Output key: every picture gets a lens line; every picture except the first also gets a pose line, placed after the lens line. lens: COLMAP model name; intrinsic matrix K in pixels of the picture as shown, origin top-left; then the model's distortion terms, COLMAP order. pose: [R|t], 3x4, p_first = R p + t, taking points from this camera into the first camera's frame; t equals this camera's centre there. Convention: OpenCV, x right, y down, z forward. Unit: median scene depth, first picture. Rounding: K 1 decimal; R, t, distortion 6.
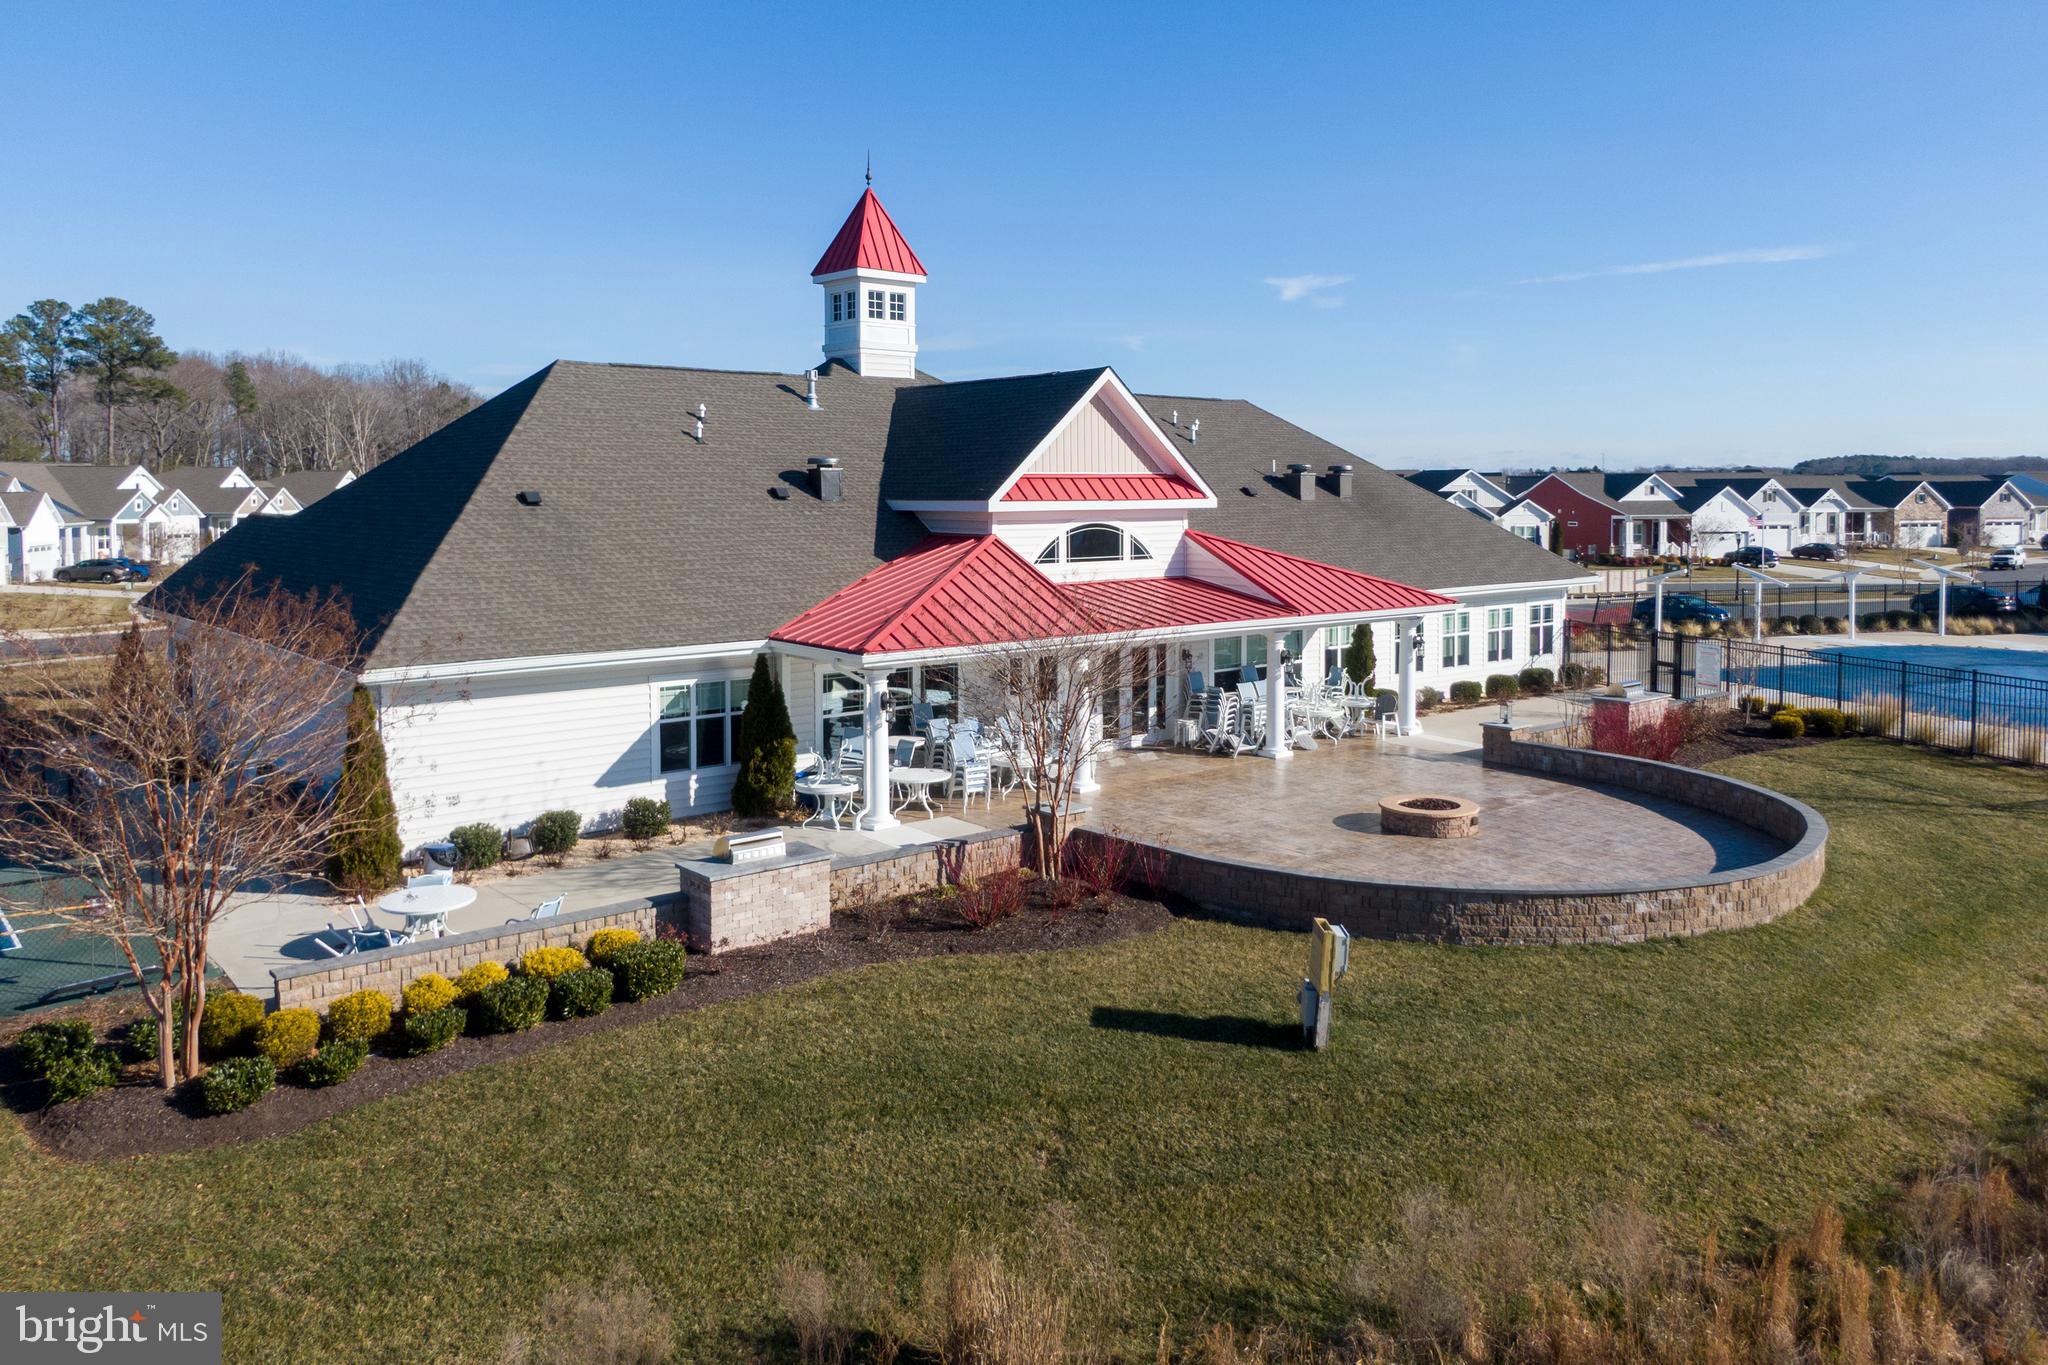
lens RADIAL K [[1472.1, 0, 1027.9], [0, 1472.1, 573.9], [0, 0, 1]] dist [0.049967, -0.076173]
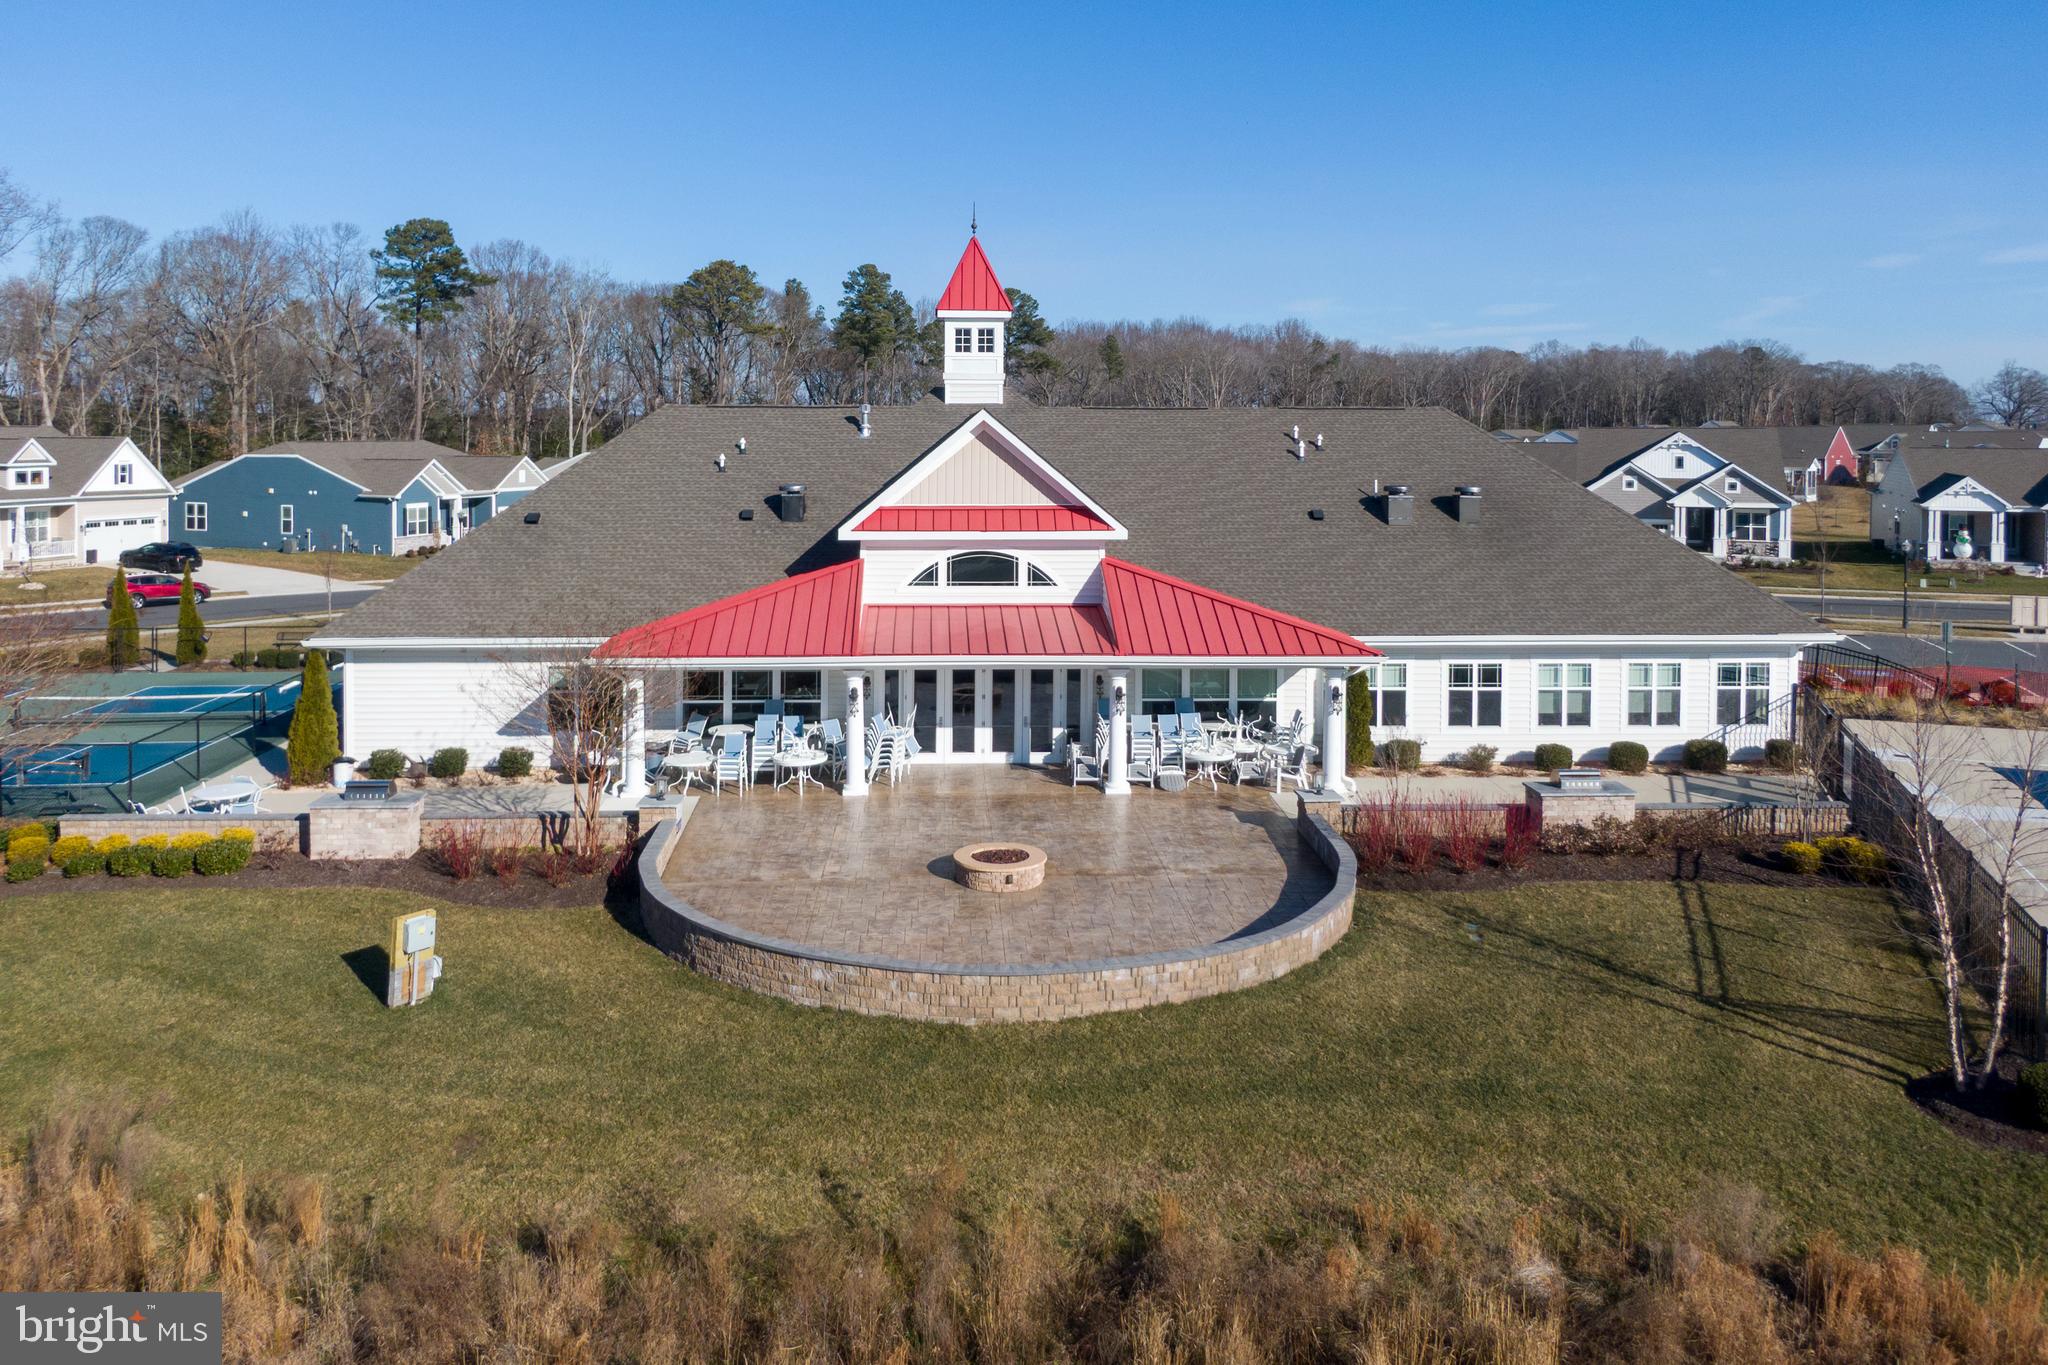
lens RADIAL K [[1507.2, 0, 1020.9], [0, 1507.2, 427.4], [0, 0, 1]] dist [0.016385, -0.002178]
pose [[0.788339, 0.003830, -0.615229, 0.724801], [-0.039016, 0.998279, -0.043780, -0.074805], [0.614003, 0.058518, 0.787132, 0.133846]]
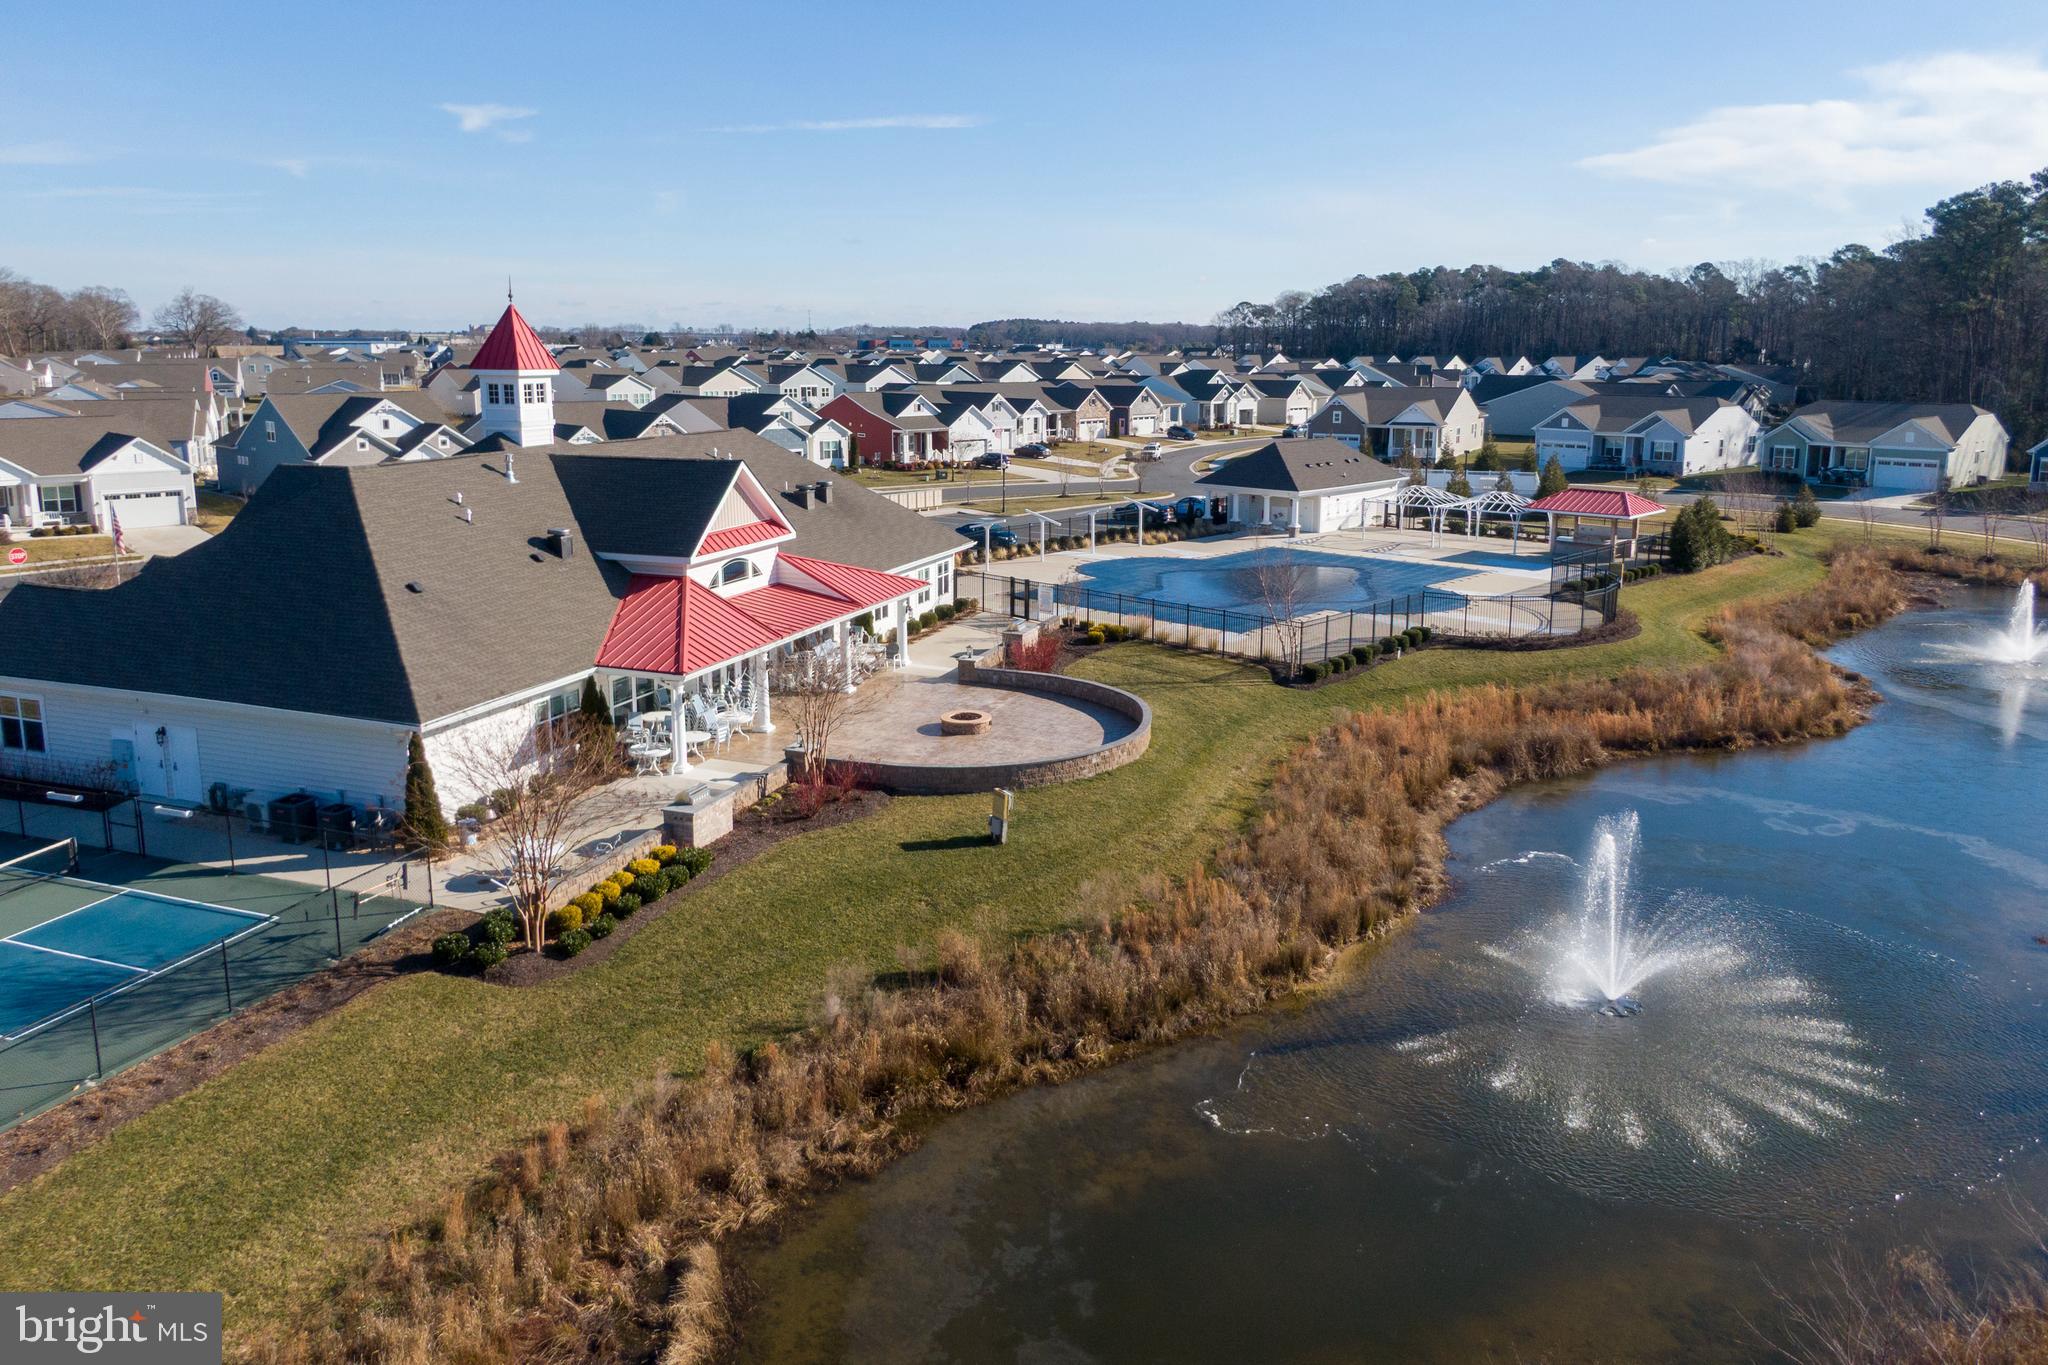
lens RADIAL K [[1444.1, 0, 1021.2], [0, 1444.1, 607.3], [0, 0, 1]] dist [0.084437, -0.000815]
pose [[0.870621, -0.083345, 0.484843, -0.425466], [0.022340, 0.991226, 0.130278, -0.171045], [-0.491447, -0.102591, 0.864844, -0.471116]]
